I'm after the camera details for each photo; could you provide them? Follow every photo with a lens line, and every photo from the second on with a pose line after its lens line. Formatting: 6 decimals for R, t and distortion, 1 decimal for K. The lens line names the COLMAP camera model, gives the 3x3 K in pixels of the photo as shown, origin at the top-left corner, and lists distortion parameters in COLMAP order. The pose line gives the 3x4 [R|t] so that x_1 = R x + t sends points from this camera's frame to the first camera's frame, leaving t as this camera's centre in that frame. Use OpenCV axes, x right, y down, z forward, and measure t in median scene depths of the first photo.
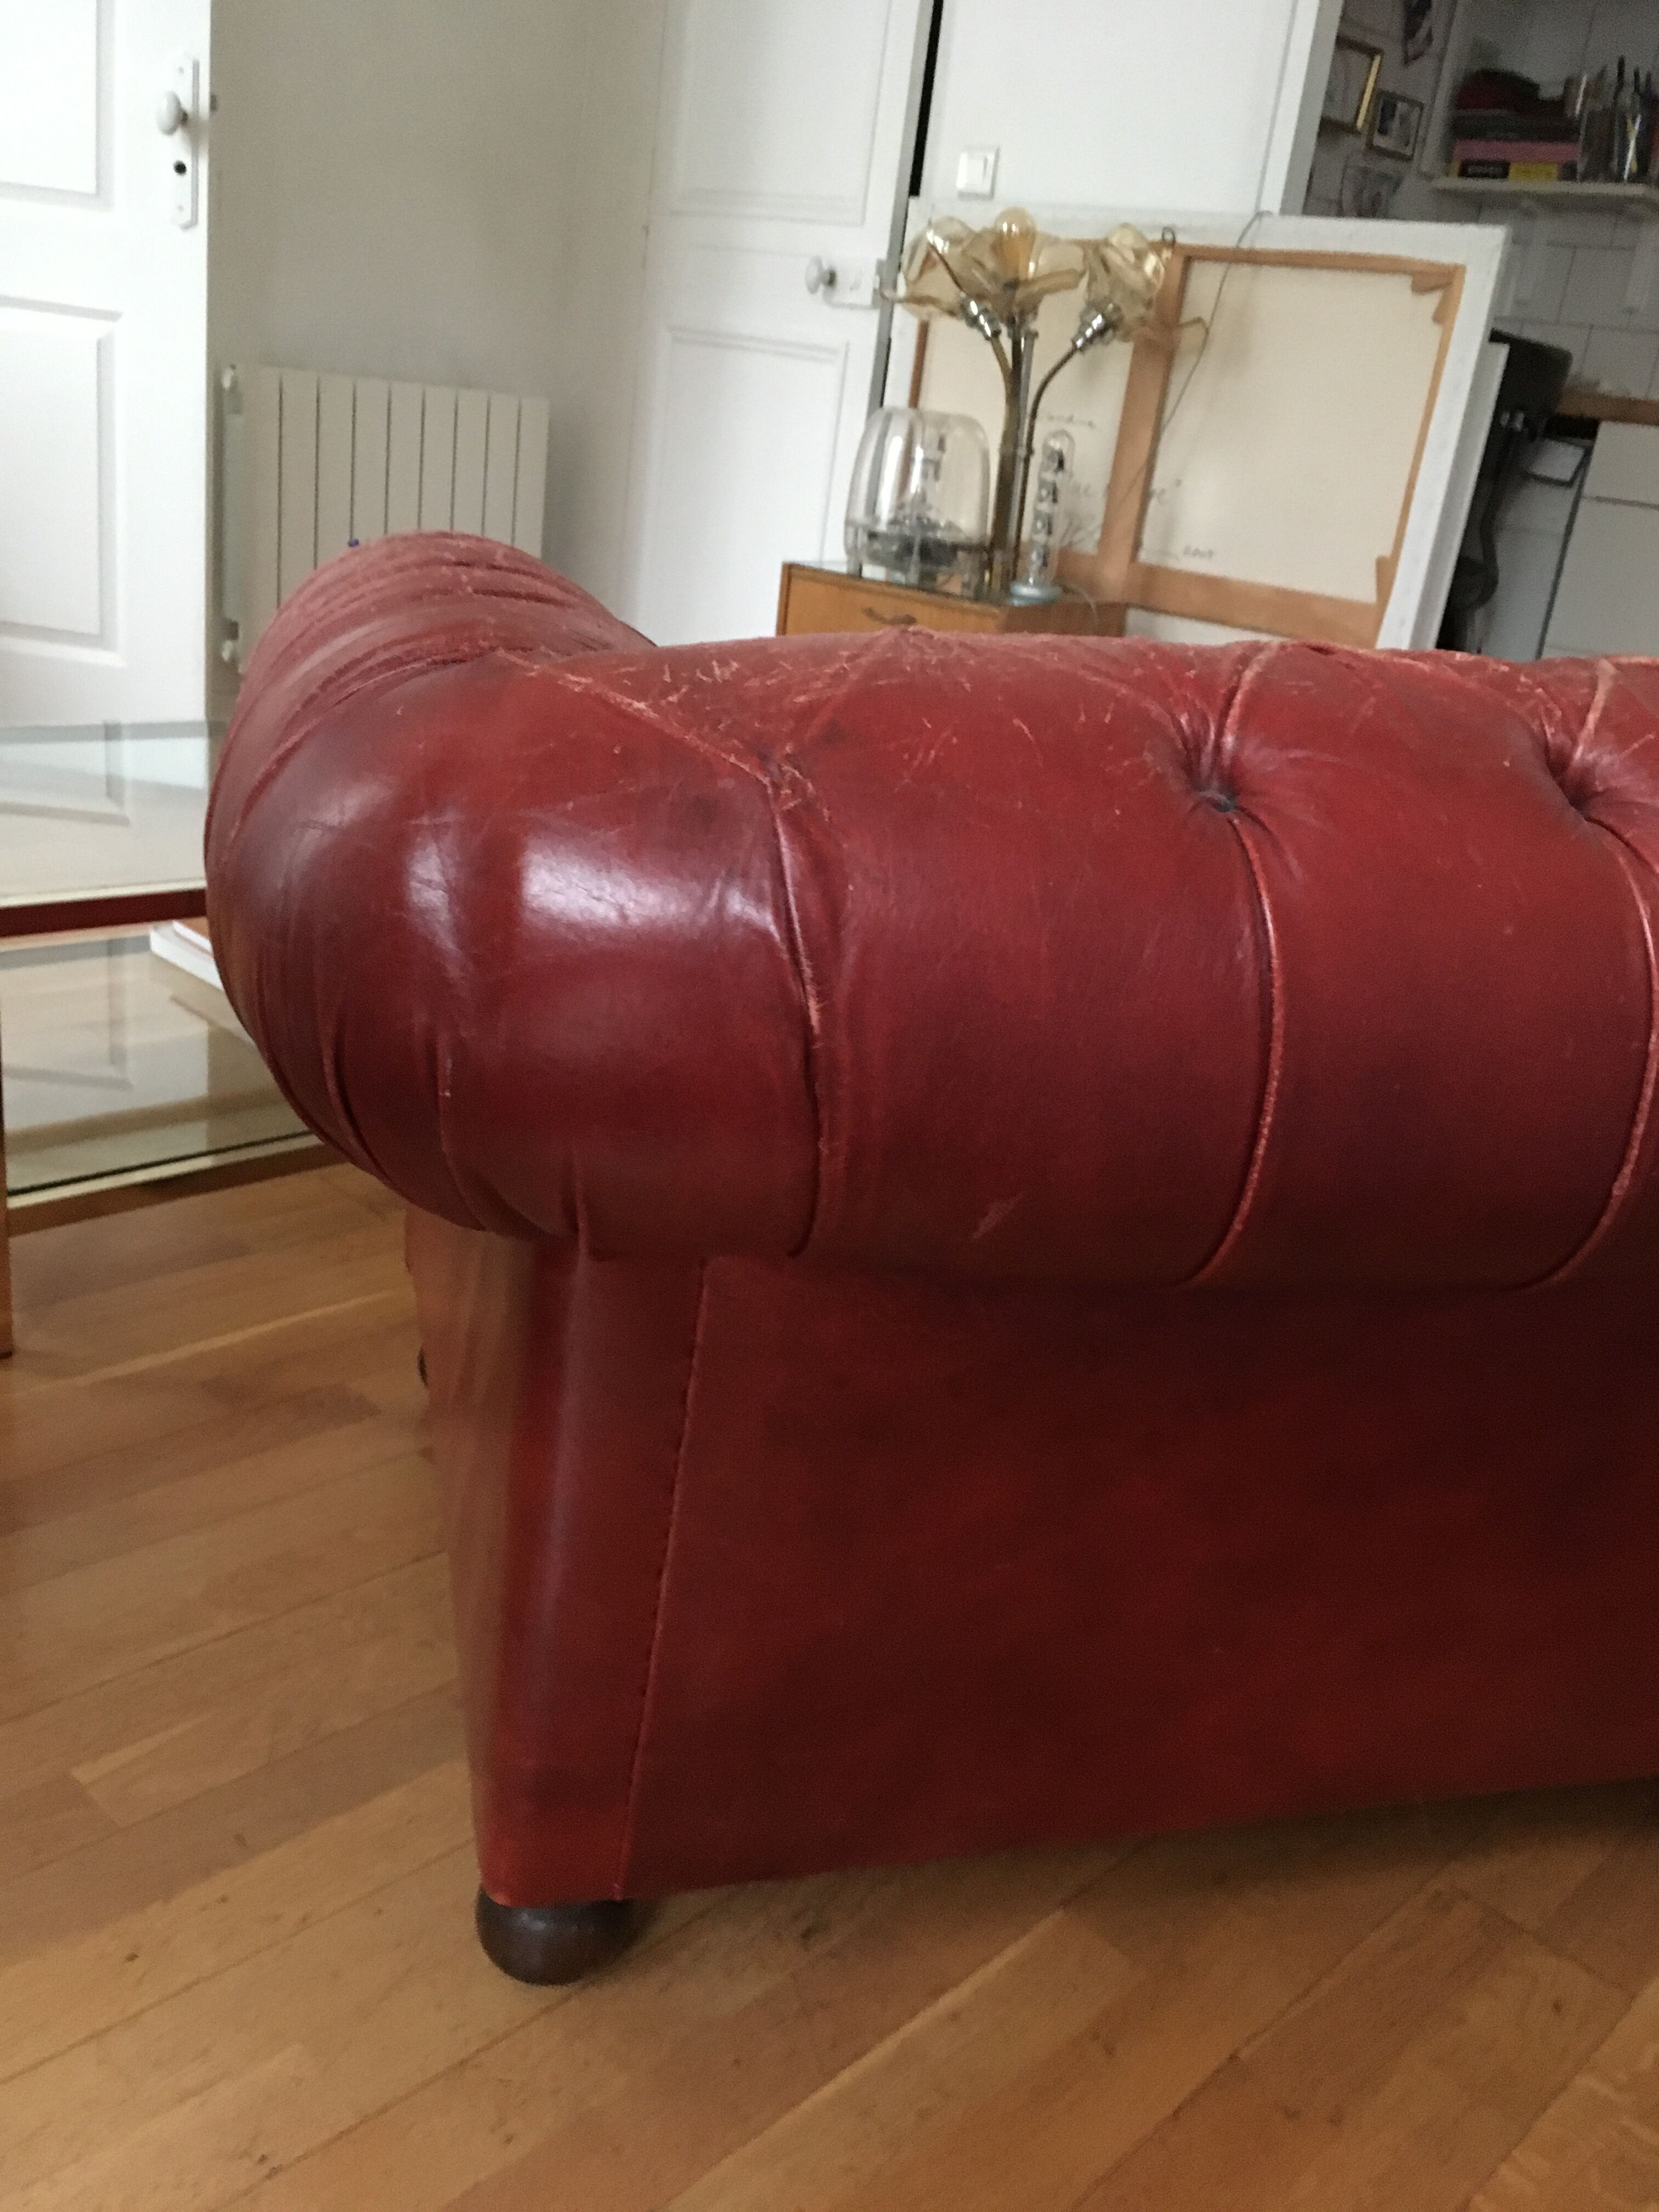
lens RADIAL K [[1890.2, 0, 831.4], [0, 1890.2, 1103.5], [0, 0, 1]] dist [0.074531, -0.097561]
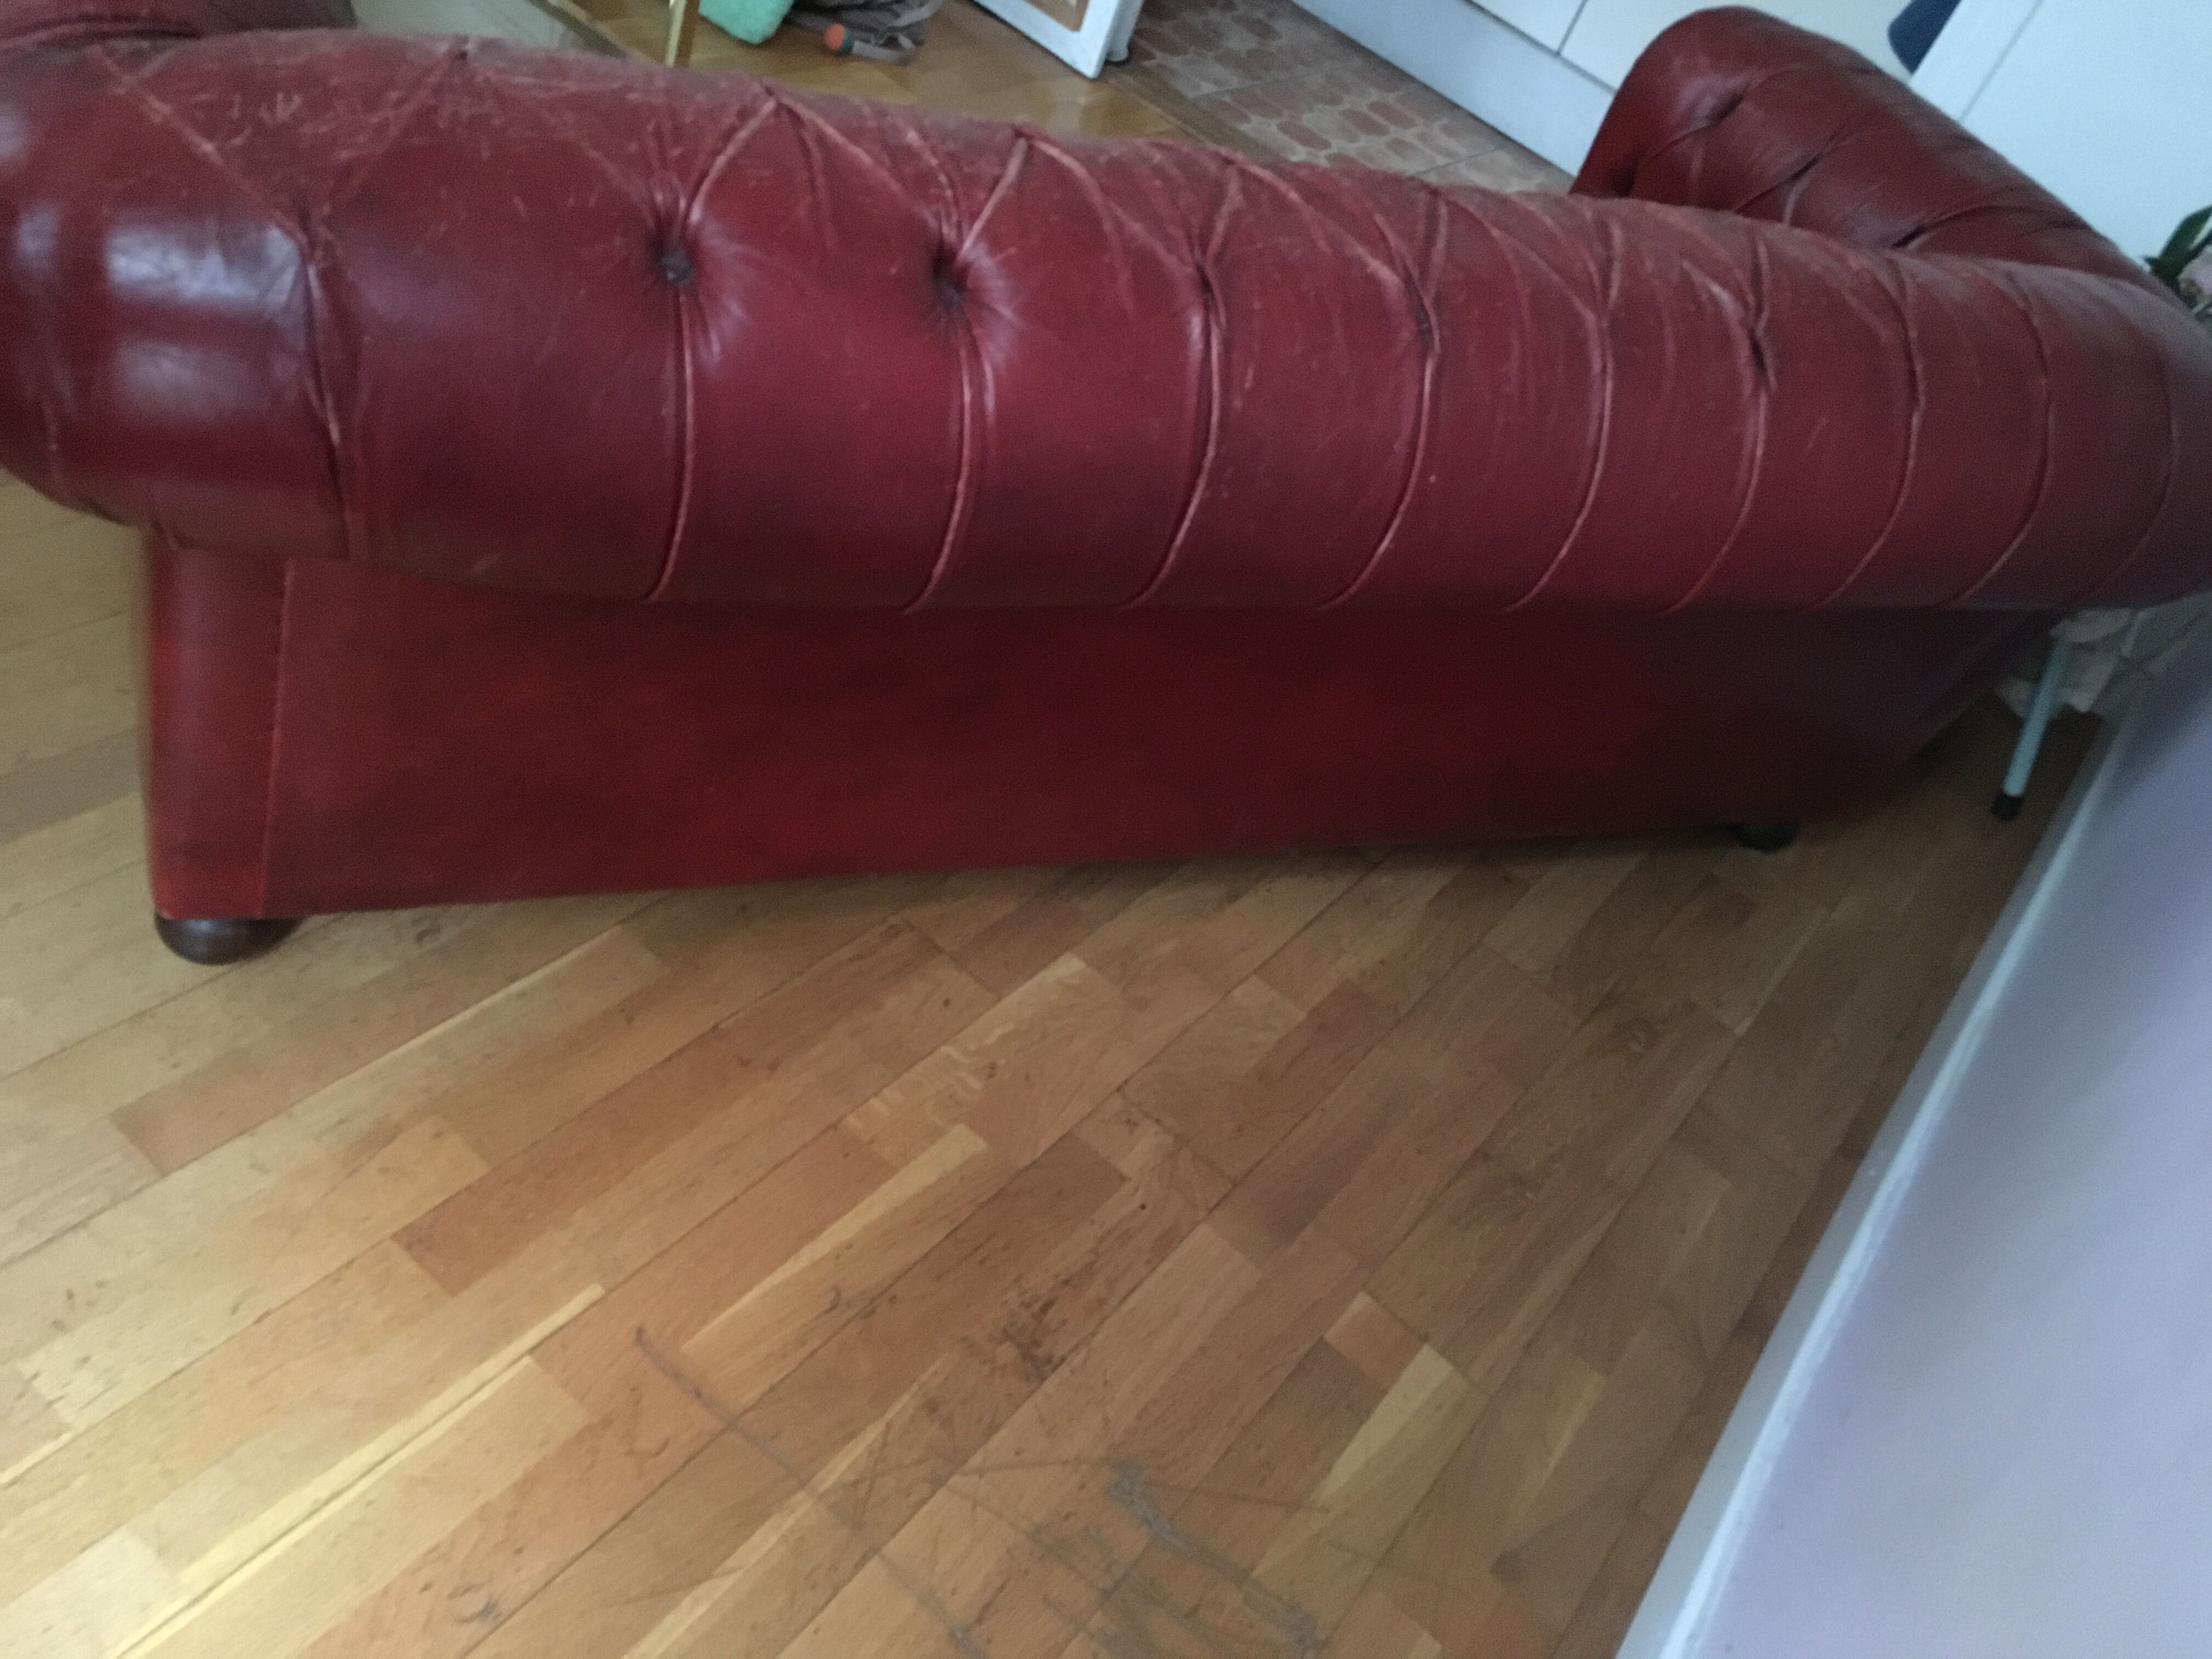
lens RADIAL K [[1890.2, 0, 1106.0], [0, 1890.2, 829.5], [0, 0, 1]] dist [0.074531, -0.097561]
pose [[0.969832, 0.067482, 0.234249, 0.157041], [-0.157013, 0.907975, 0.388494, -0.283187], [-0.186475, -0.413554, 0.891179, -0.335464]]
